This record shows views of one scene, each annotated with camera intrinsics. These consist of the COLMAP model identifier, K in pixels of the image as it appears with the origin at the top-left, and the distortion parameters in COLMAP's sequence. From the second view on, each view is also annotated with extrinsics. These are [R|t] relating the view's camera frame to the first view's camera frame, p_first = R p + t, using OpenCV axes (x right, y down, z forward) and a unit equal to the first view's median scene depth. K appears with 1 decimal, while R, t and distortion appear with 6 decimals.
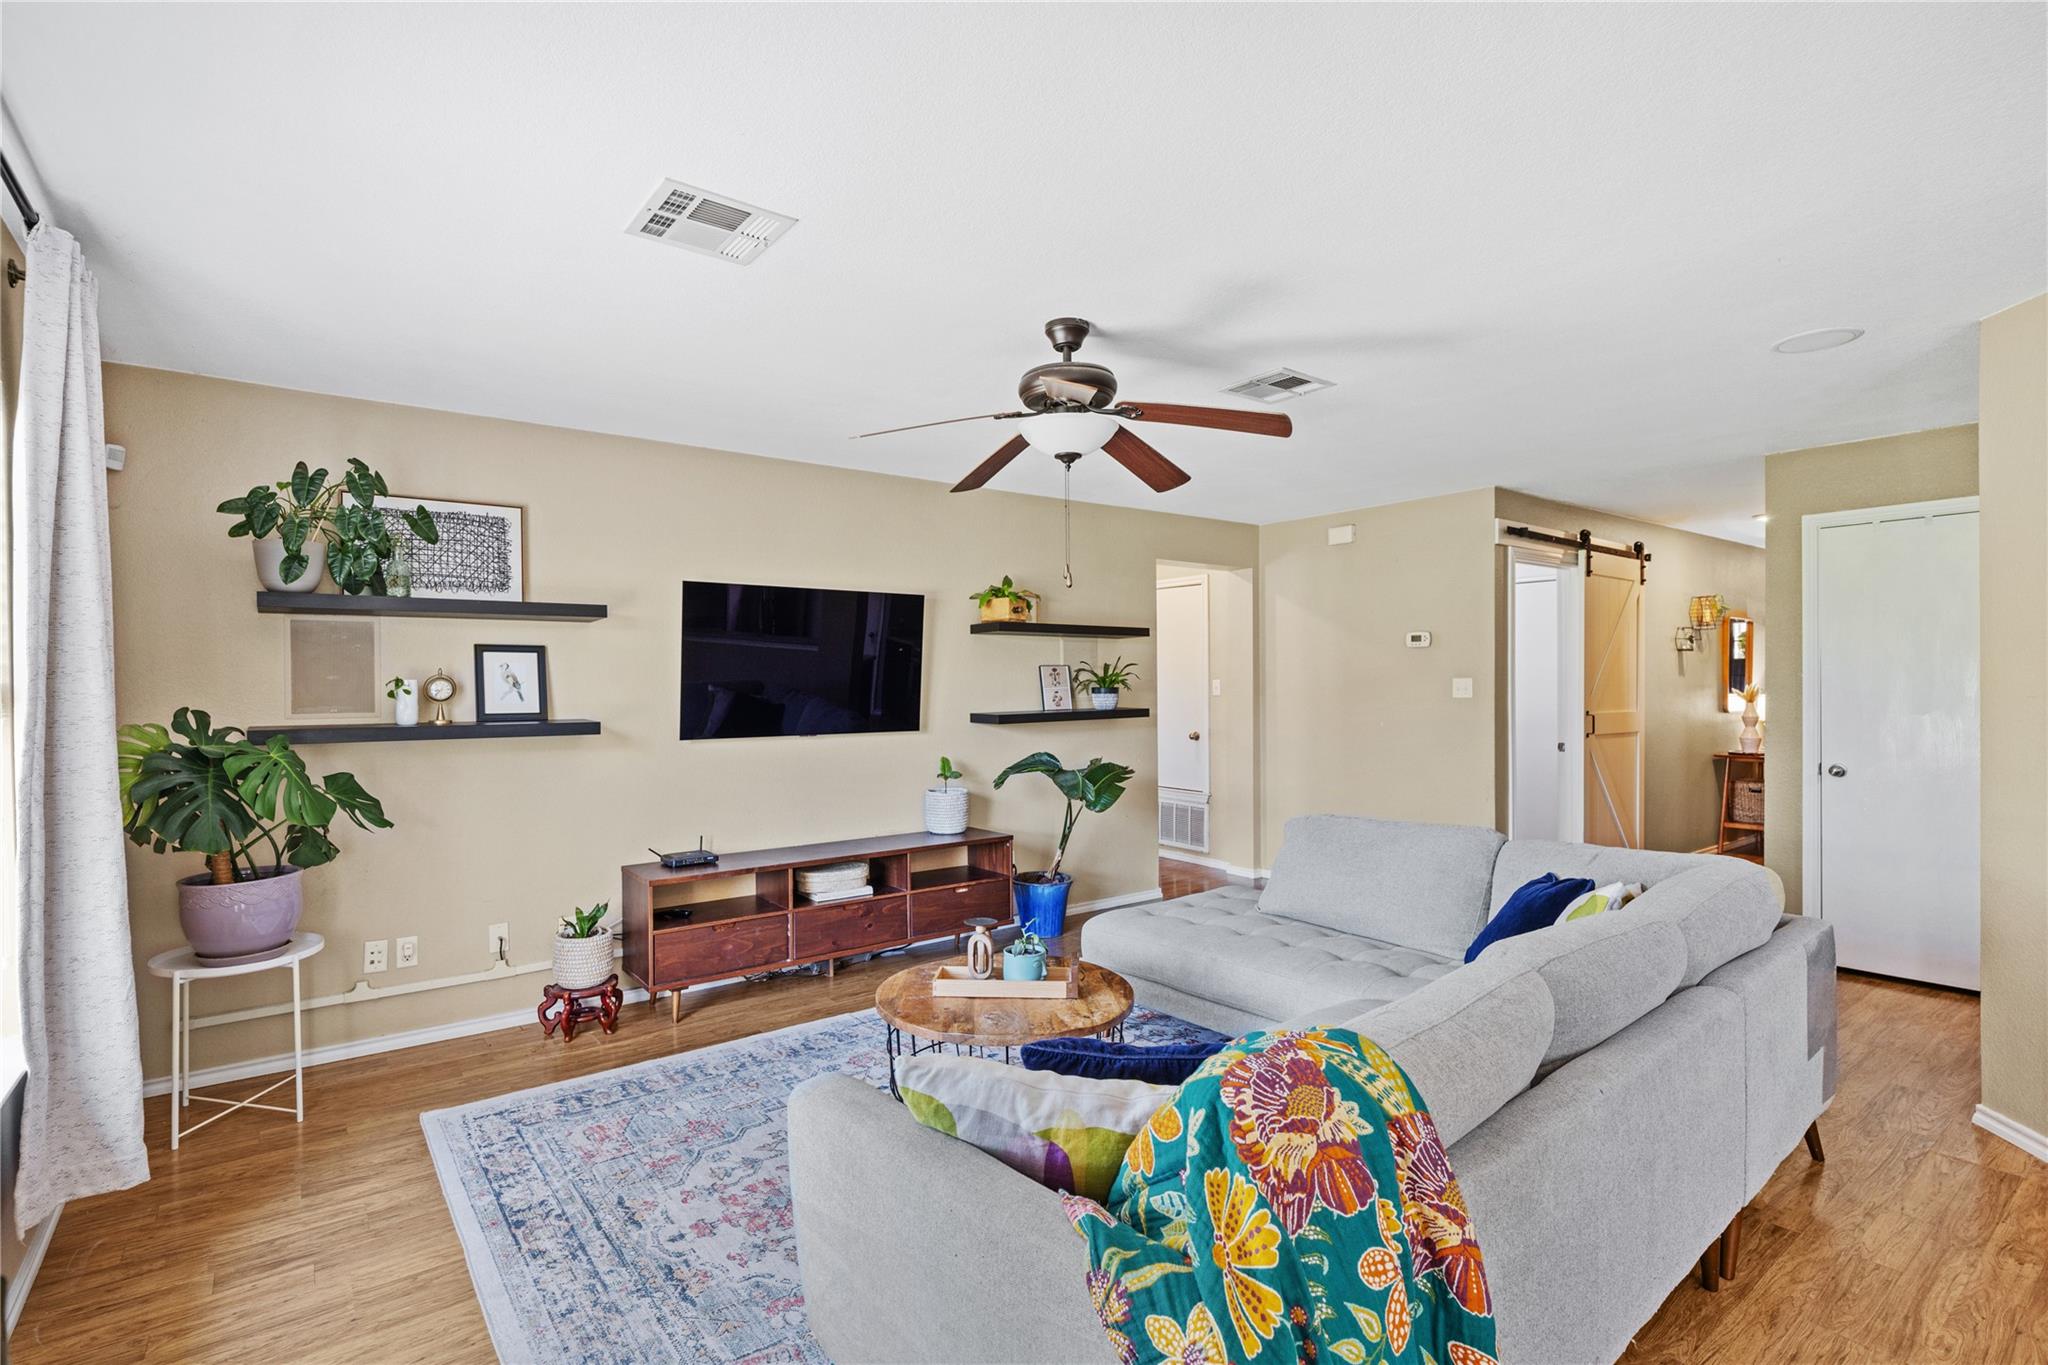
lens RADIAL K [[985.0, 0, 1023.2], [0, 985.0, 687.3], [0, 0, 1]] dist [0.015202, 0.000816]
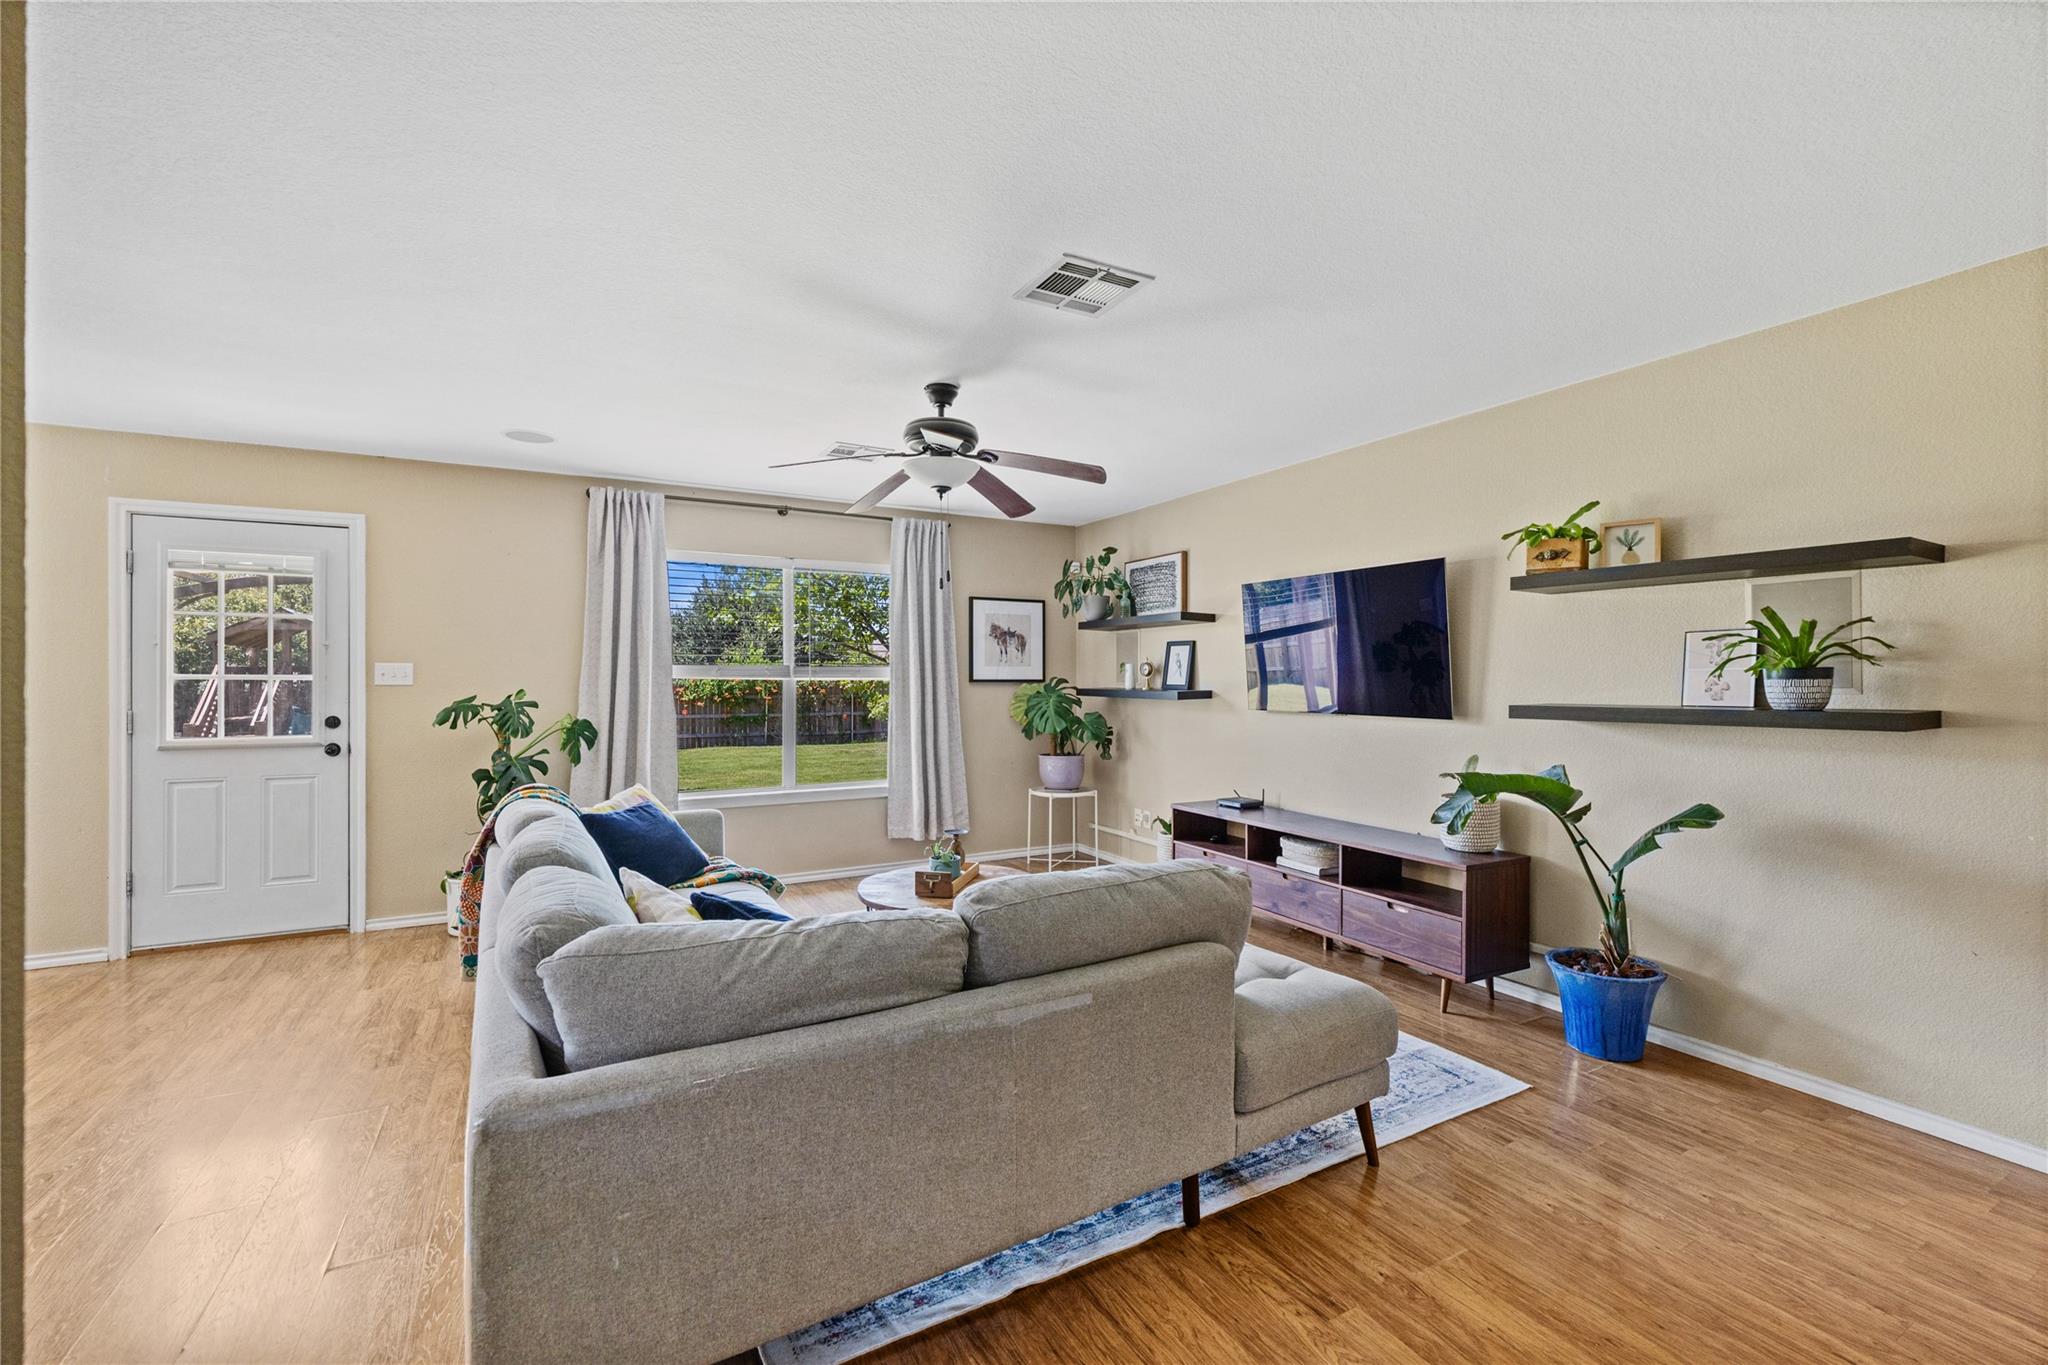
lens RADIAL K [[848.8, 0, 1021.2], [0, 848.8, 677.6], [0, 0, 1]] dist [-0.007008, -0.000288]
pose [[-0.155347, 0.008947, -0.987819, 0.590989], [-0.001028, 0.999957, 0.009218, 0.002450], [0.987859, 0.002447, -0.155331, 0.667446]]
